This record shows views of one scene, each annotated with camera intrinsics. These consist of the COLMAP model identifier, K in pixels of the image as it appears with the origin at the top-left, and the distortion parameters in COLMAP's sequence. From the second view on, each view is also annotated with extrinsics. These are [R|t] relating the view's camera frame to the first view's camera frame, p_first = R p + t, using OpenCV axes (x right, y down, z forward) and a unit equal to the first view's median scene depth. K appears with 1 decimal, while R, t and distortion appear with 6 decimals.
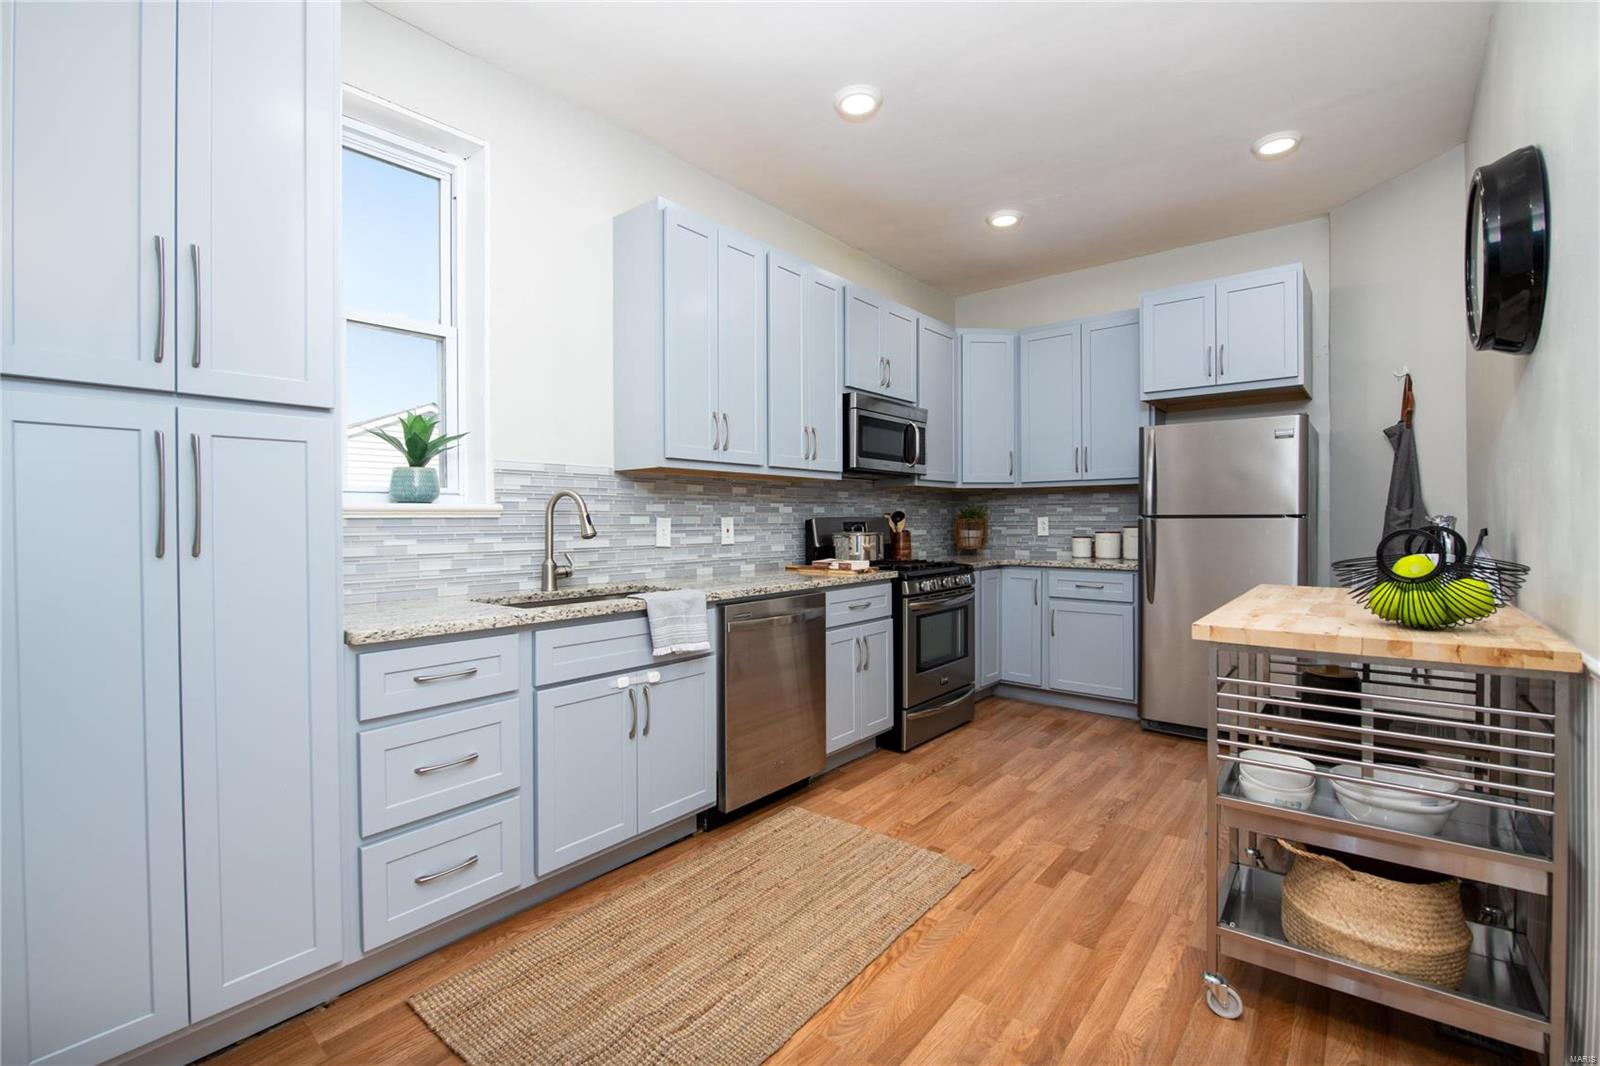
lens RADIAL K [[724.0, 0, 783.7], [0, 724.0, 528.3], [0, 0, 1]] dist [0.006159, -0.002807]
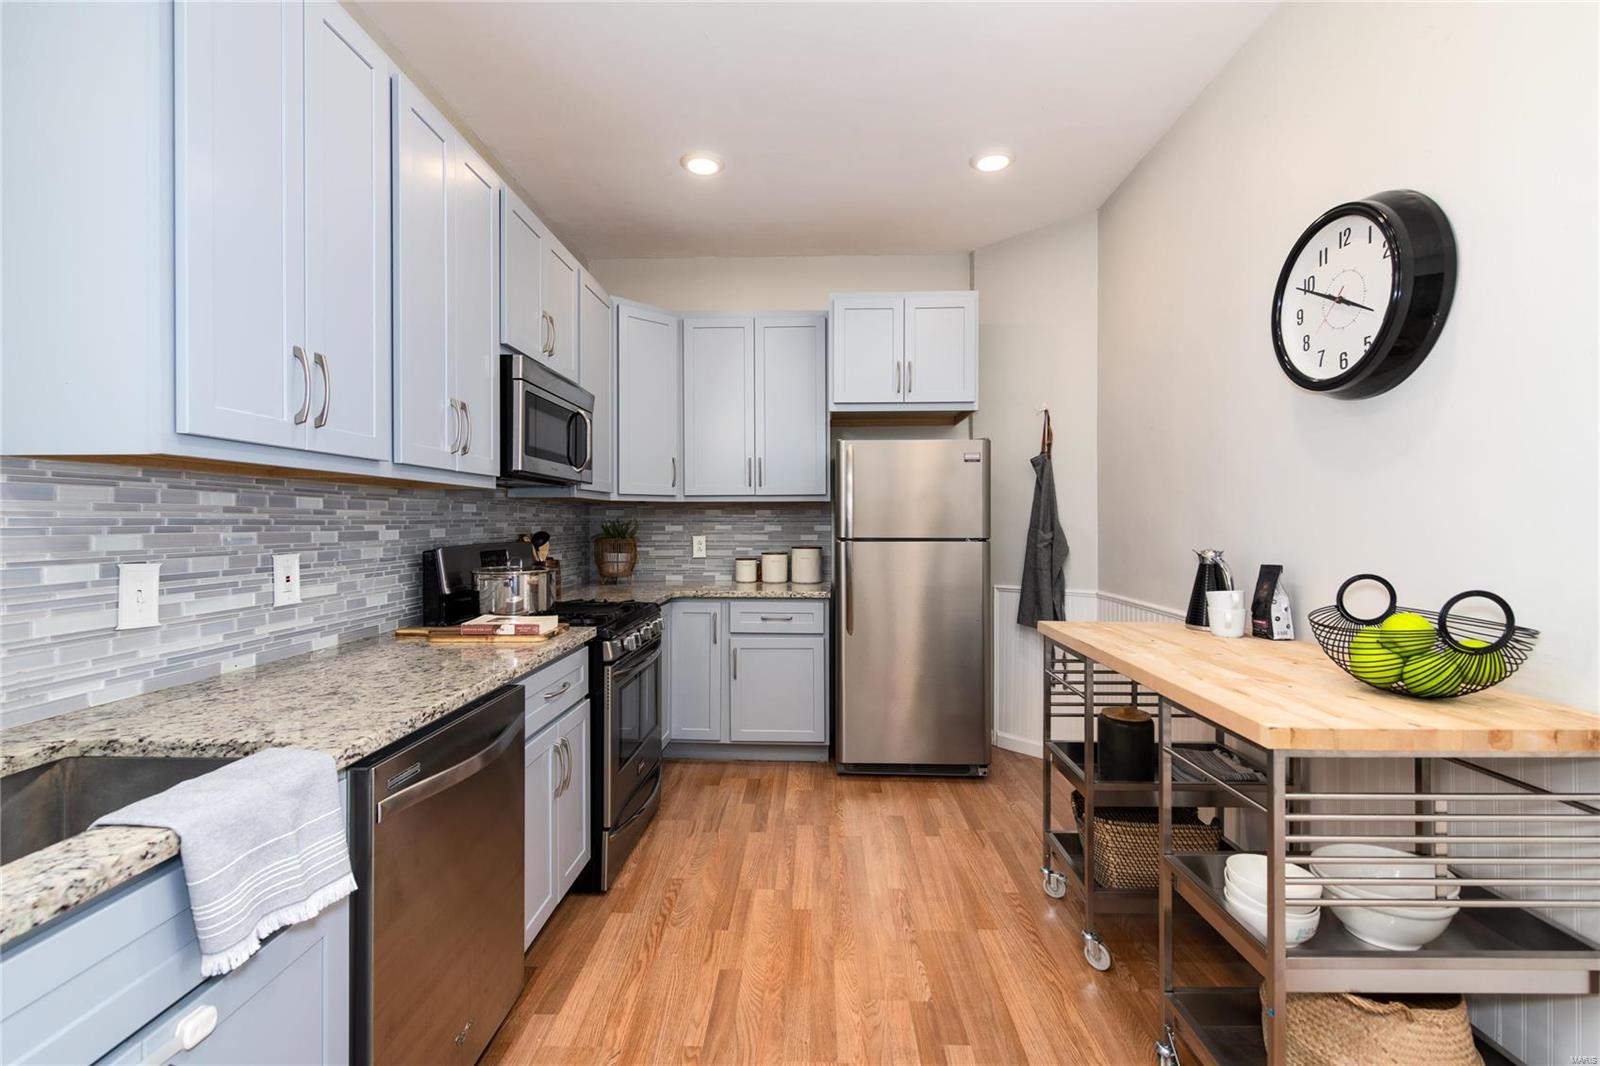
lens RADIAL K [[724.0, 0, 803.3], [0, 724.0, 523.8], [0, 0, 1]] dist [0.006159, -0.002807]
pose [[0.780125, 0.000919, 0.625623, -0.118587], [0.005014, 0.999958, -0.007721, -0.032050], [-0.625603, 0.009160, 0.780088, 0.360557]]
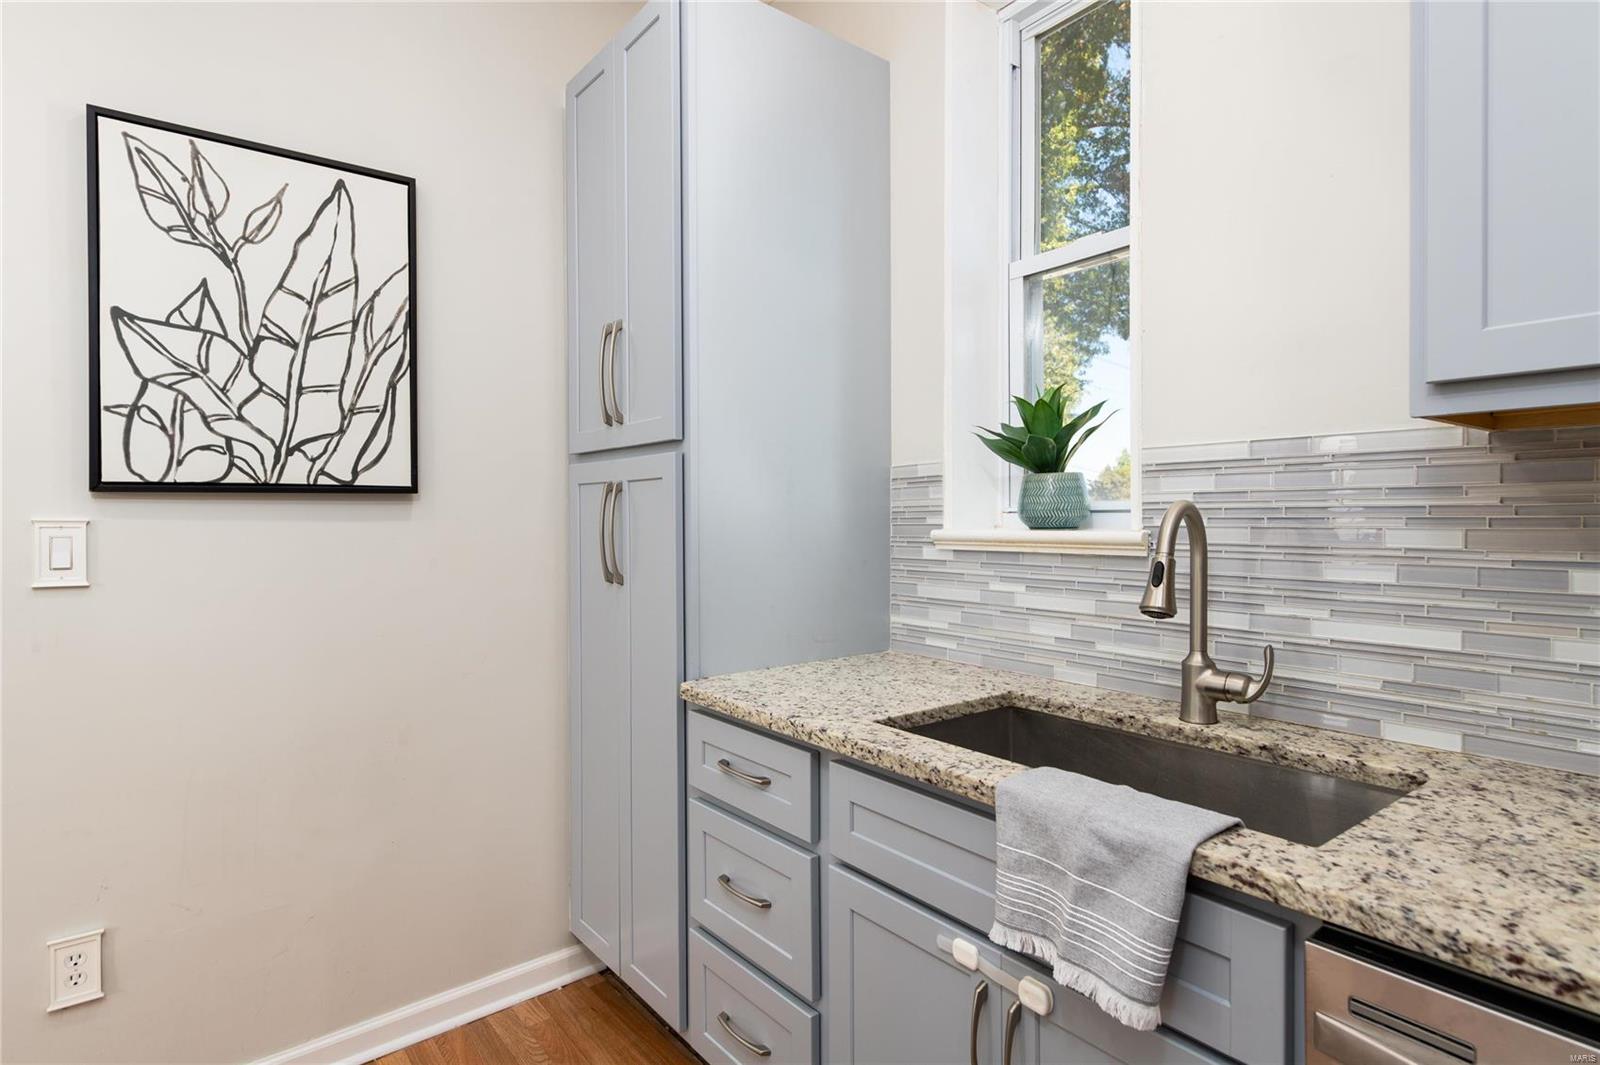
lens RADIAL K [[828.7, 0, 795.6], [0, 828.7, 523.2], [0, 0, 1]] dist [0.001192, -0.002097]
pose [[-0.220864, 0.014408, -0.975198, 0.191776], [-0.004004, 0.999869, 0.015680, -0.036565], [0.975296, 0.007367, -0.220777, 0.677166]]
